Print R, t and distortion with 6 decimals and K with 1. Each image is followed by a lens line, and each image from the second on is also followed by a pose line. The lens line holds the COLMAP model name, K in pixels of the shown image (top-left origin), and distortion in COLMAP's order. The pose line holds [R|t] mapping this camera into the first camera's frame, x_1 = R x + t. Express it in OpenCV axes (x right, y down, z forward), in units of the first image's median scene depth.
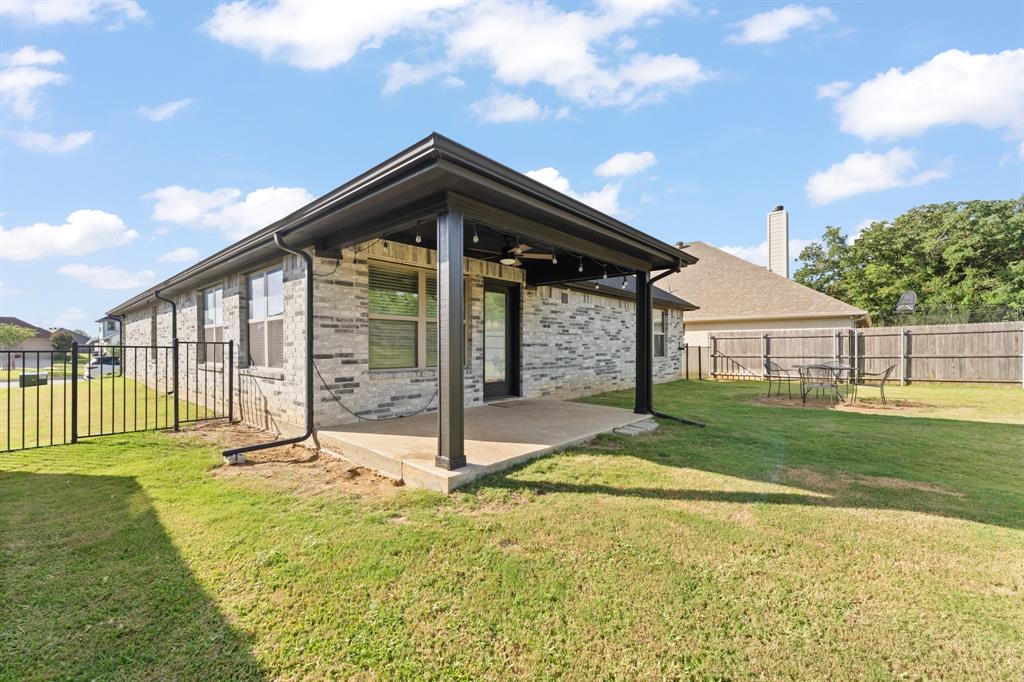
lens RADIAL K [[418.2, 0, 520.8], [0, 418.2, 334.7], [0, 0, 1]] dist [-0.001076, -0.000063]
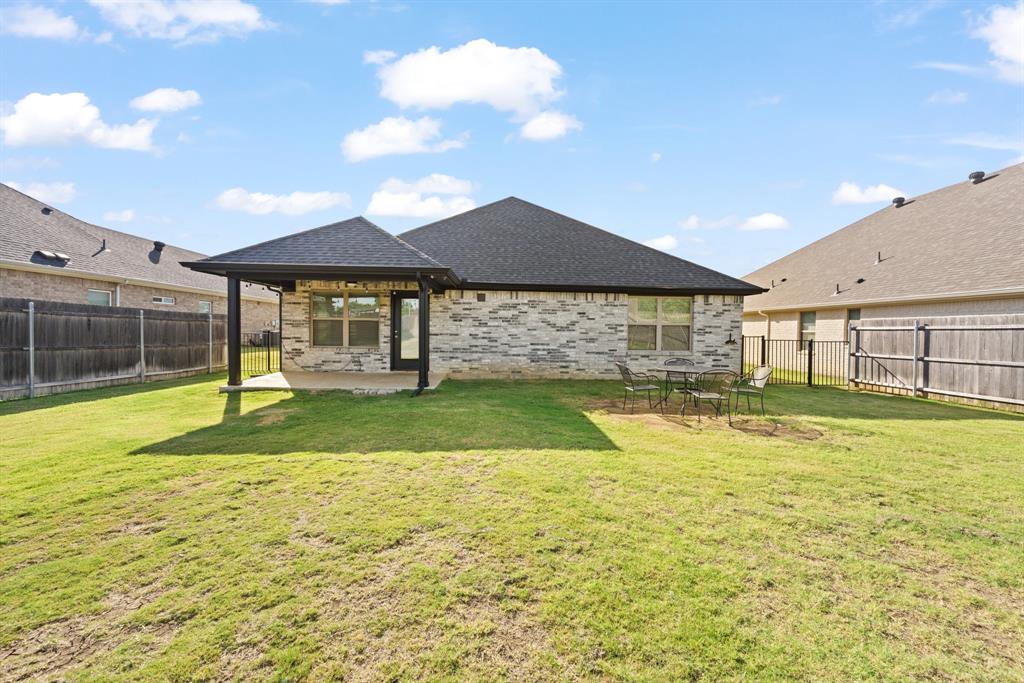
lens RADIAL K [[418.2, 0, 520.8], [0, 418.2, 335.2], [0, 0, 1]] dist [-0.001076, -0.000063]
pose [[0.686299, 0.019381, -0.727062, 1.130974], [0.006313, 0.999449, 0.032601, -0.015447], [0.727292, -0.026964, 0.685798, 0.237330]]
